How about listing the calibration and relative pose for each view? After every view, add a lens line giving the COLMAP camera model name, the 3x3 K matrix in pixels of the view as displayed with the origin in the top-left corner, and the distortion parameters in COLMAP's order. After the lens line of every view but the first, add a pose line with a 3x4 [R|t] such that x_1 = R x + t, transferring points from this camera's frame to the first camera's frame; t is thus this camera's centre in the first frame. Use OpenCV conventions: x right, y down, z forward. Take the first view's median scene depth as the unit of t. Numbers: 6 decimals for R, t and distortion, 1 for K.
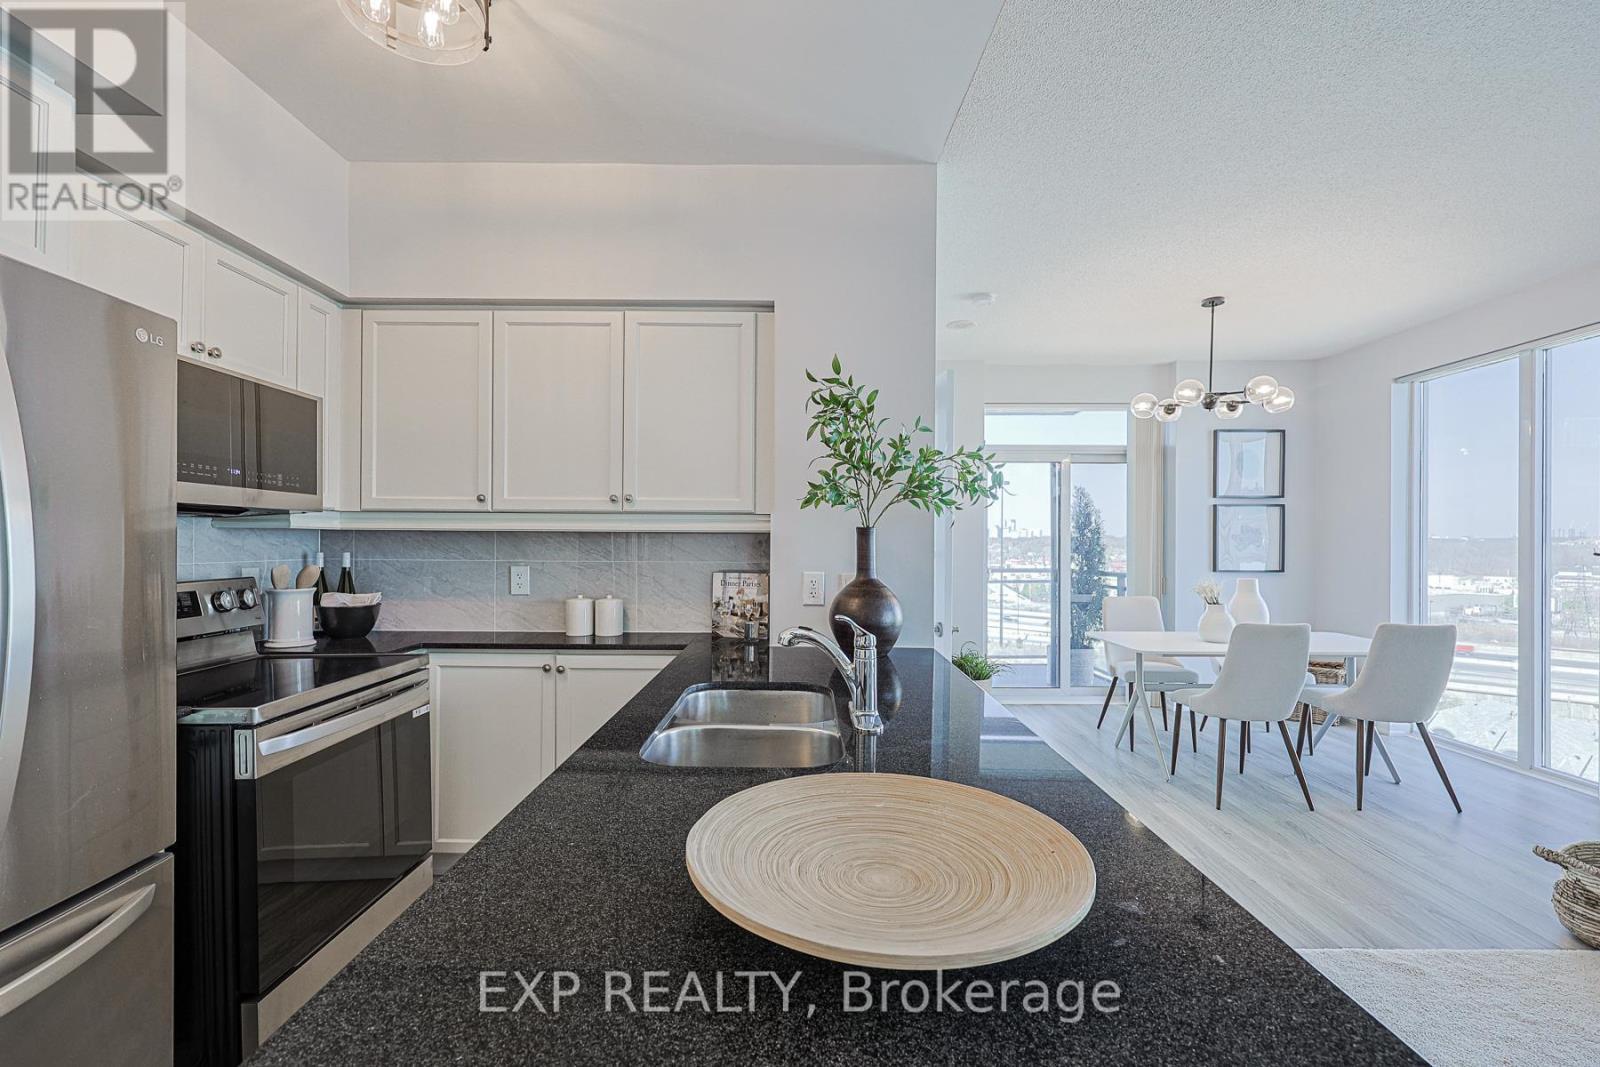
lens RADIAL K [[686.9, 0, 801.4], [0, 686.9, 543.6], [0, 0, 1]] dist [0.002479, 0.000311]
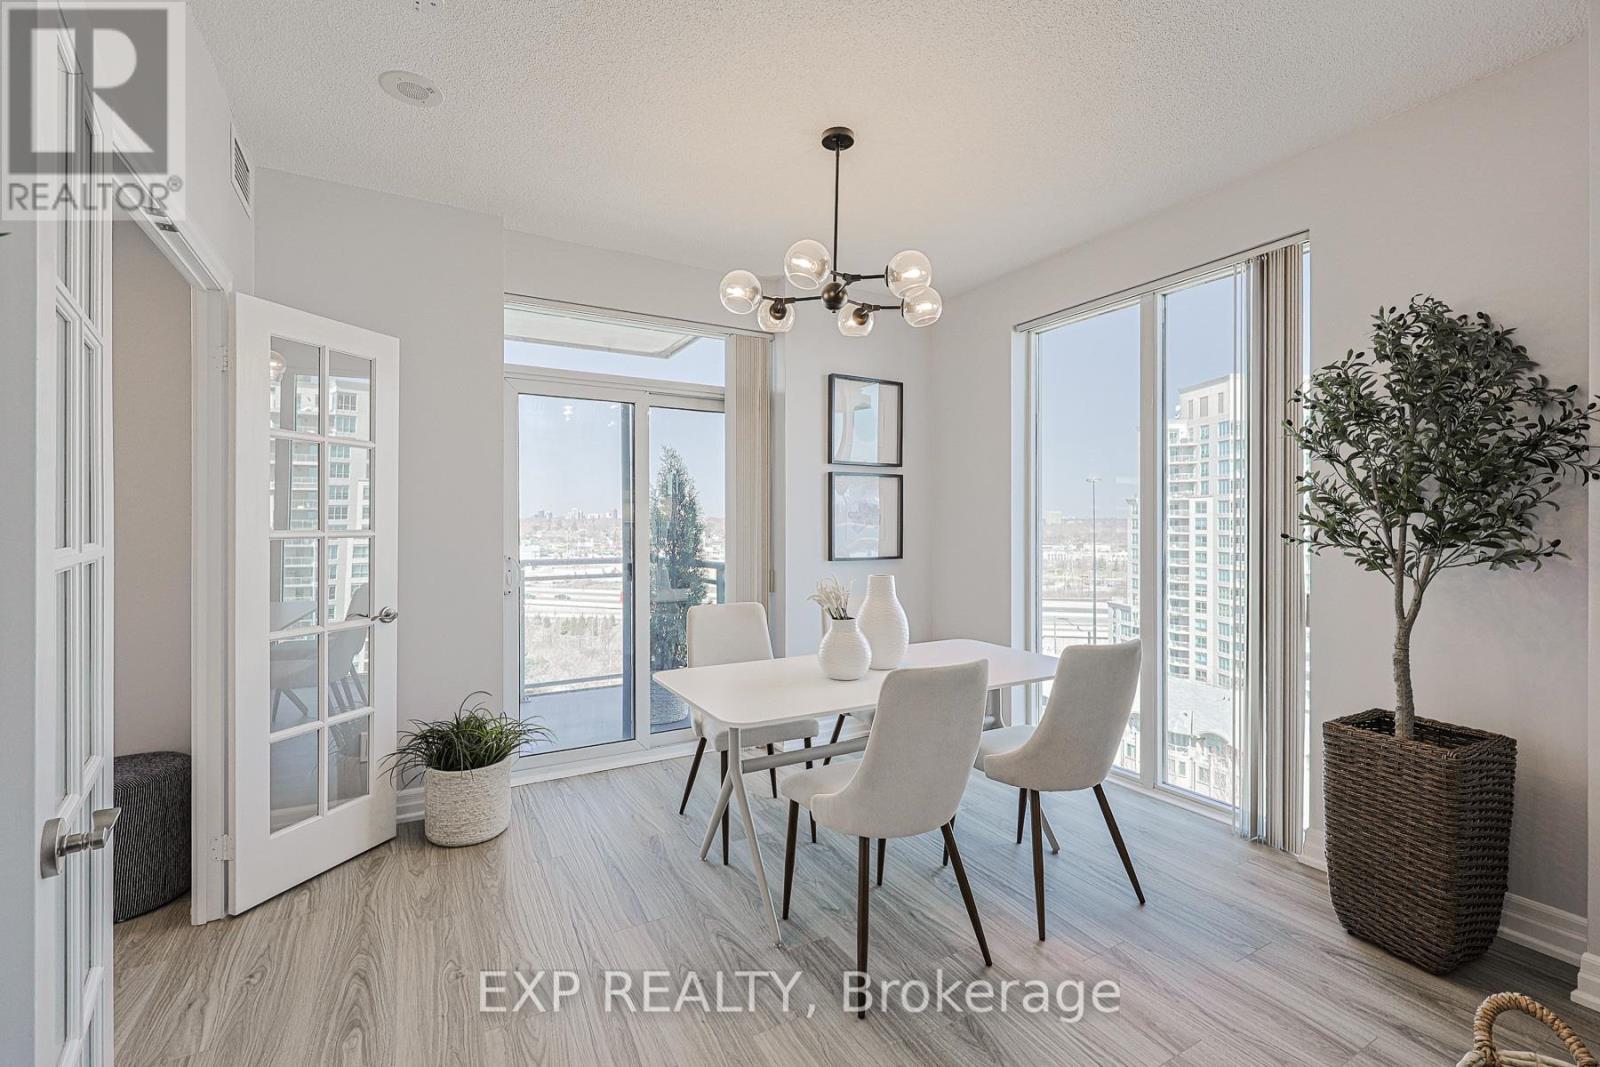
lens RADIAL K [[690.4, 0, 799.3], [0, 690.4, 525.0], [0, 0, 1]] dist [0.004349, 0.000186]
pose [[0.865799, -0.003769, 0.500379, 0.256336], [0.003727, 0.999992, 0.001083, 0.001036], [-0.500379, 0.000927, 0.865806, 0.482331]]
